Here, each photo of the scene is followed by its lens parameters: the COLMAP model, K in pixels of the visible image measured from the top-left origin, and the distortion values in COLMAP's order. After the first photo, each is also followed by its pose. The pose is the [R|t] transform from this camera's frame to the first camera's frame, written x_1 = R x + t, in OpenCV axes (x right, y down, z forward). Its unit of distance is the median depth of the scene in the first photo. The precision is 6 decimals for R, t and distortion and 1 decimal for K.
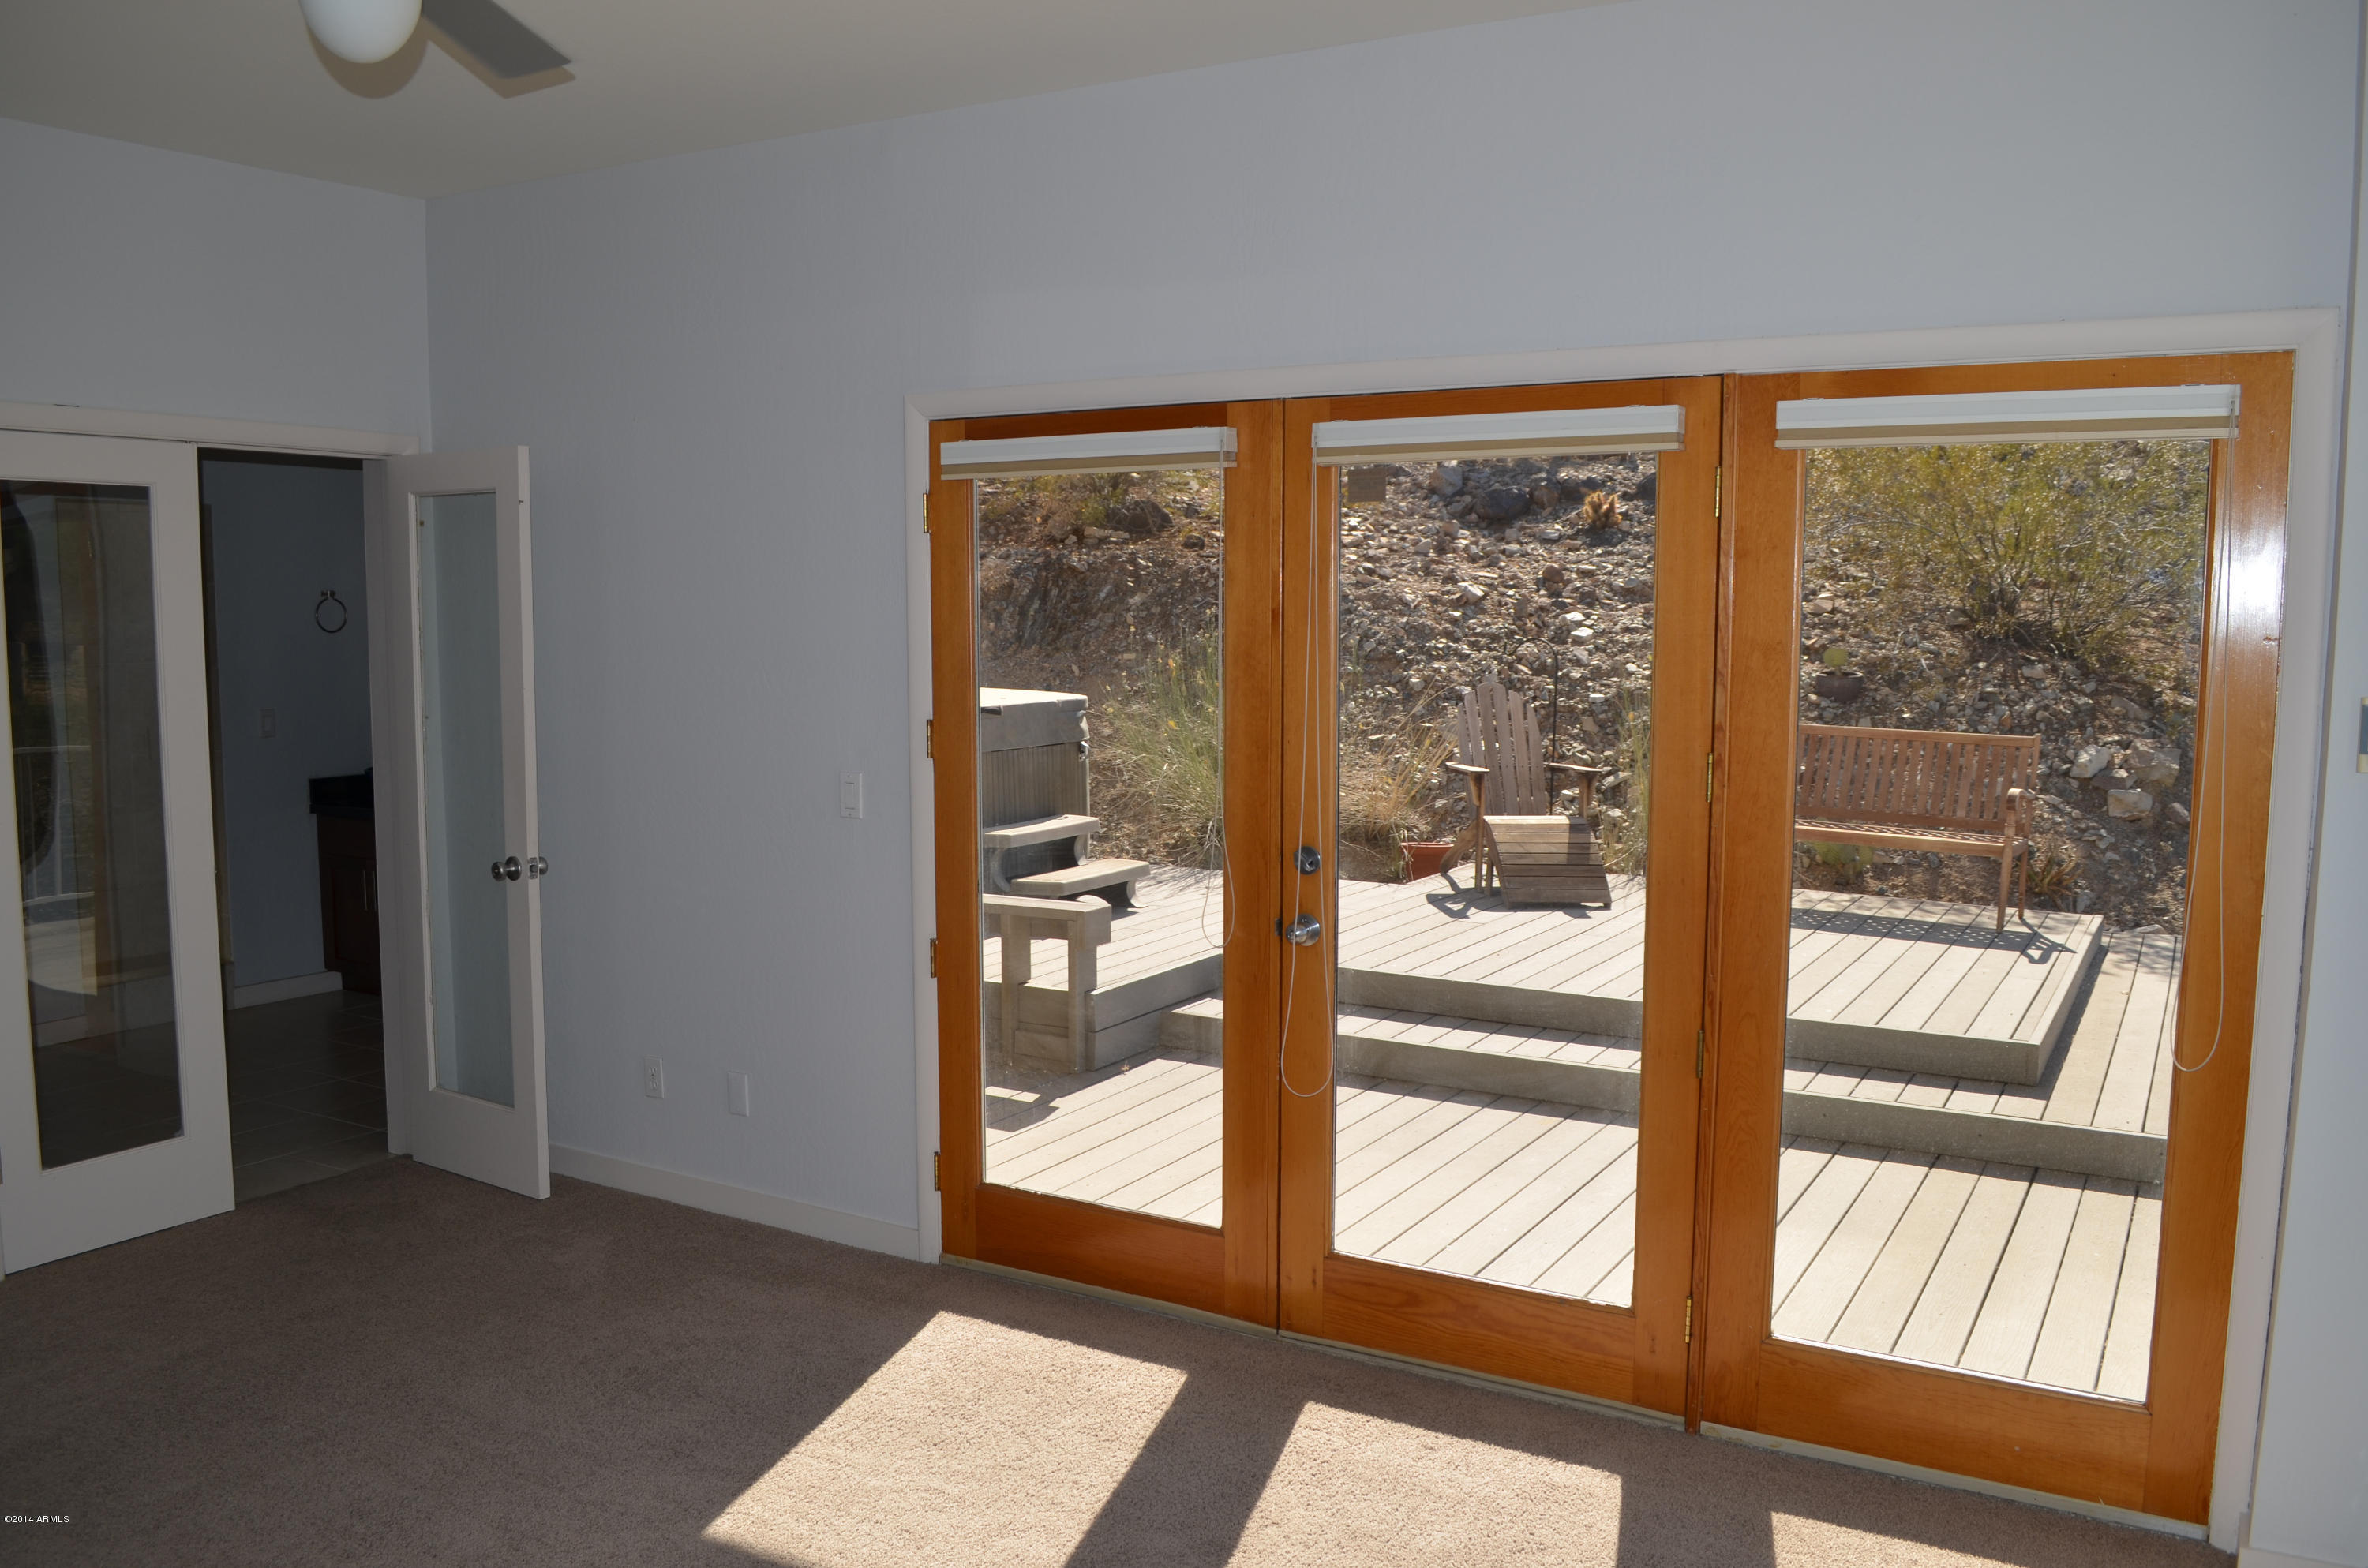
lens RADIAL K [[1857.1, 0, 1184.0], [0, 1857.1, 784.0], [0, 0, 1]] dist [-0.052497, 0.000967]
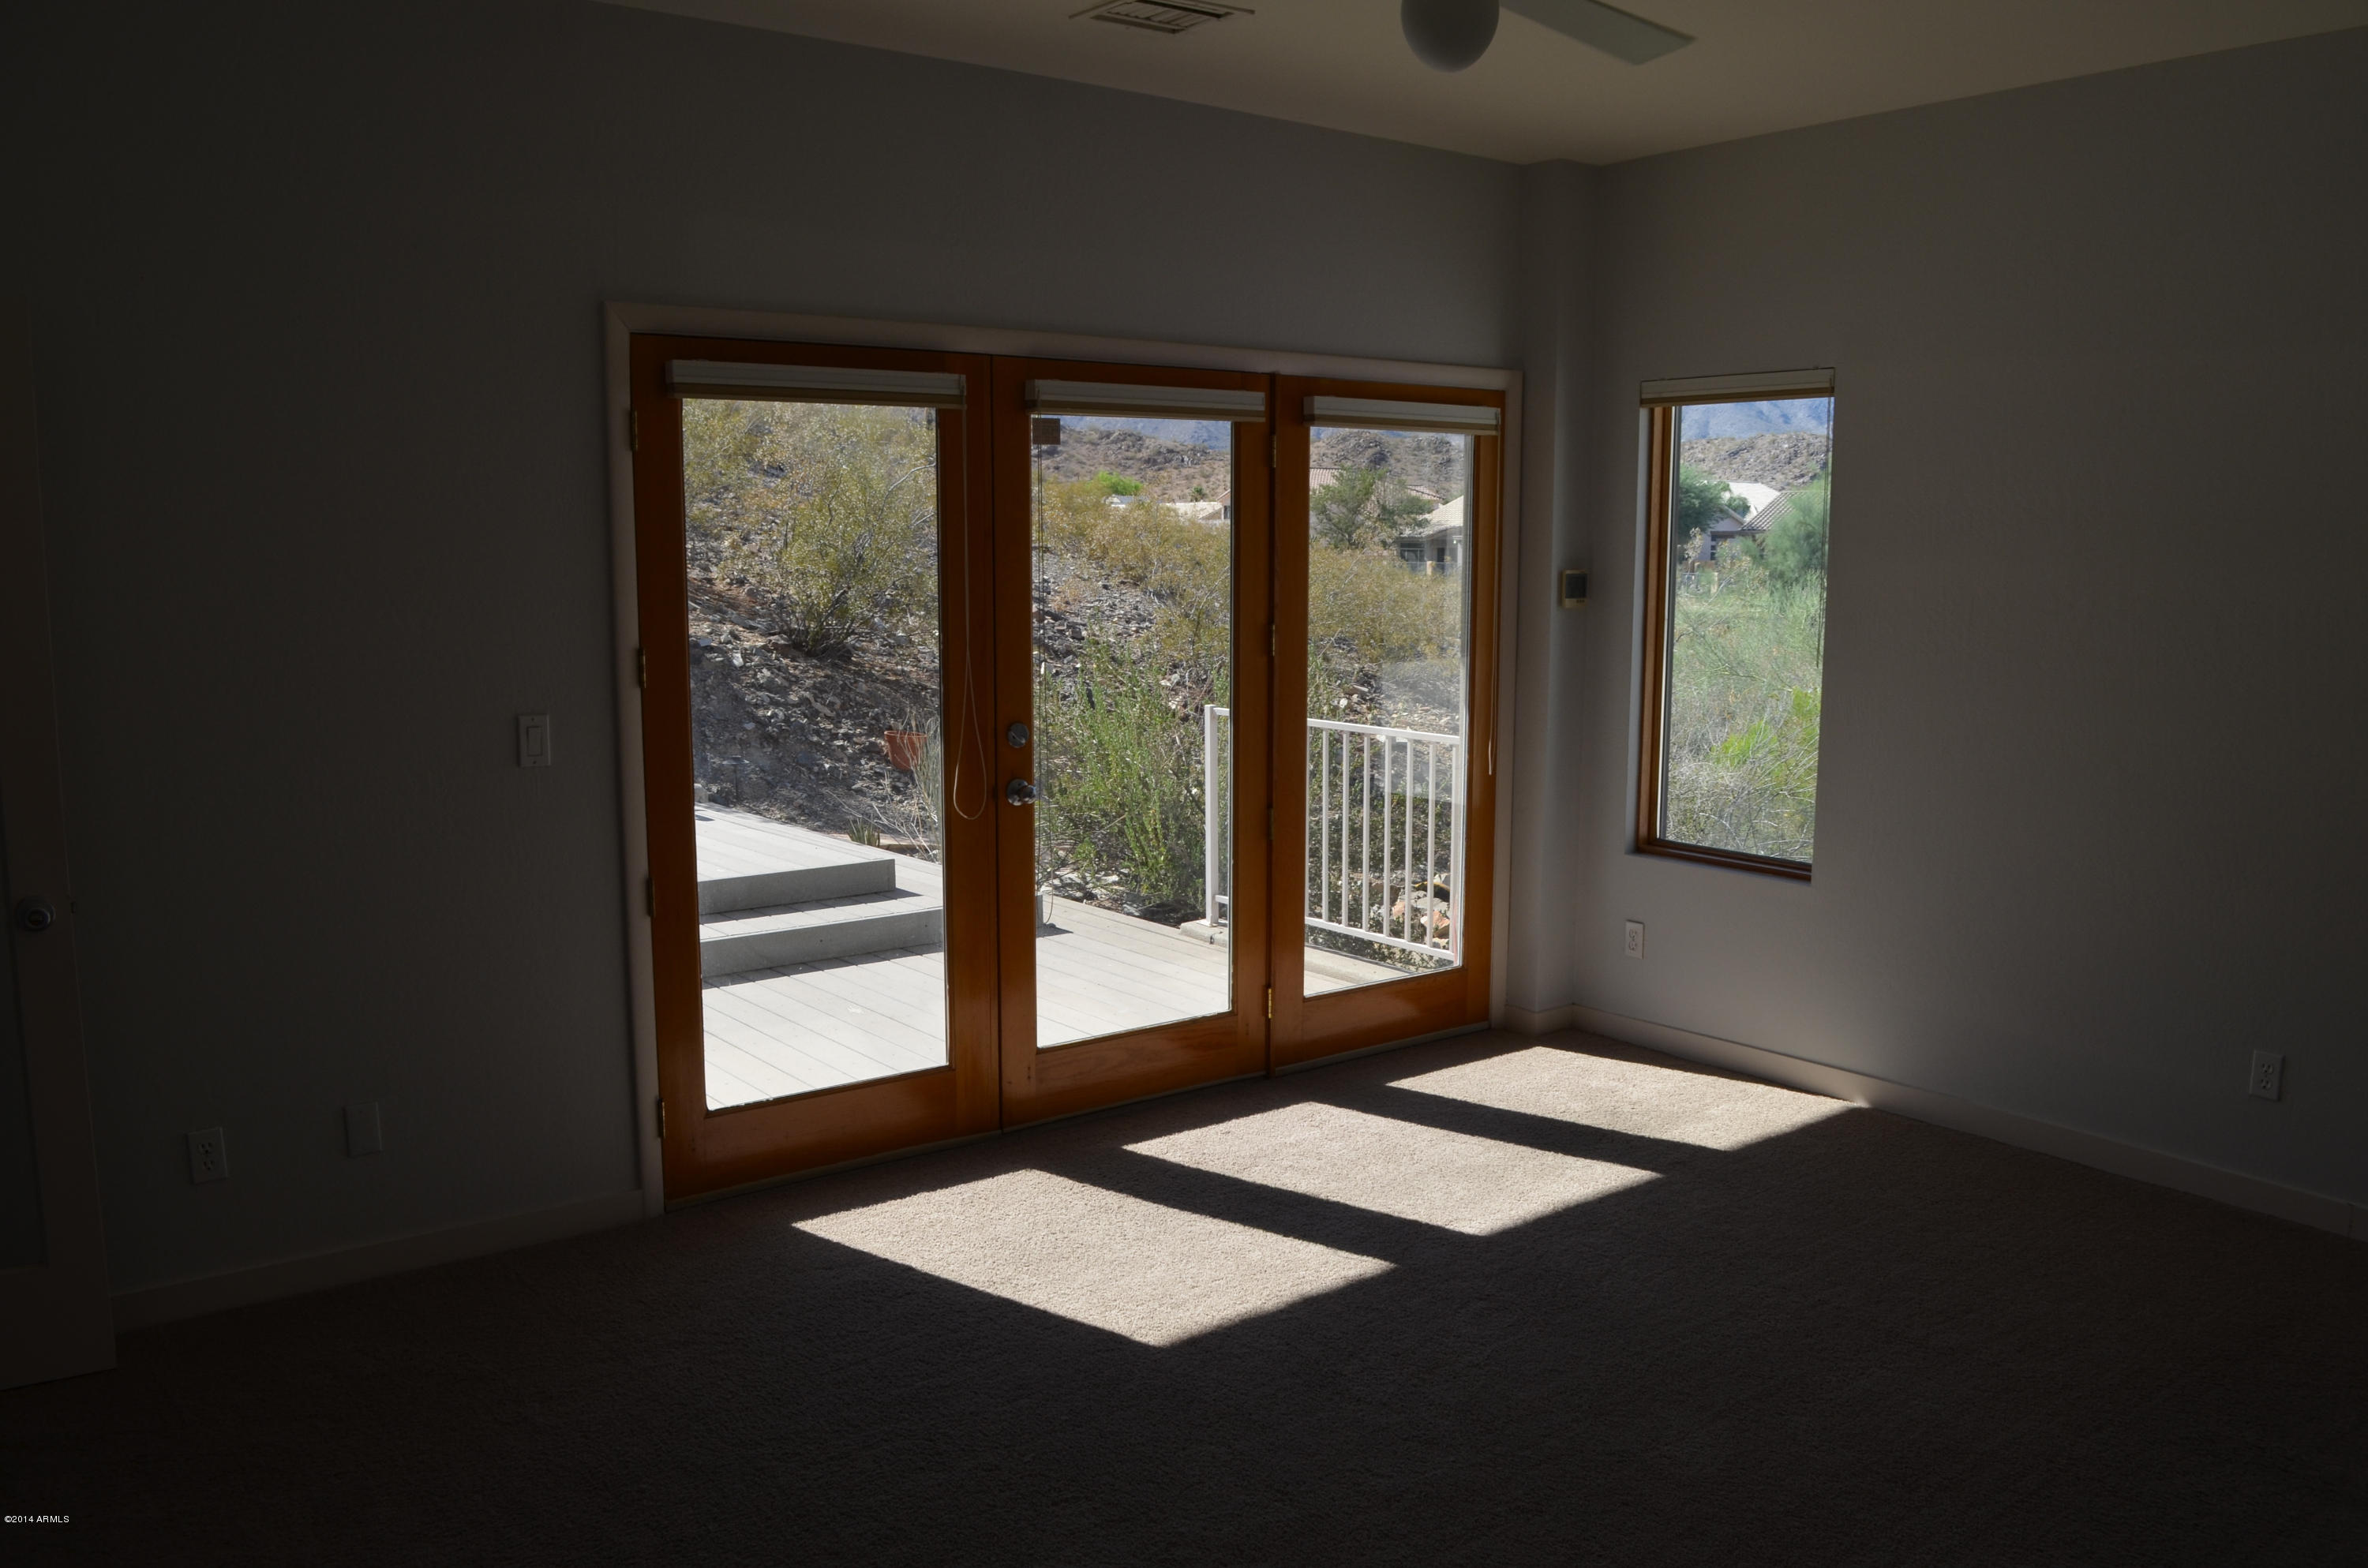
lens RADIAL K [[1857.1, 0, 1184.0], [0, 1857.1, 784.0], [0, 0, 1]] dist [-0.052497, 0.000967]
pose [[0.389576, -0.123162, 0.912722, -0.957661], [0.094641, 0.991125, 0.093347, -0.029583], [-0.916119, 0.050015, 0.397775, 0.391233]]
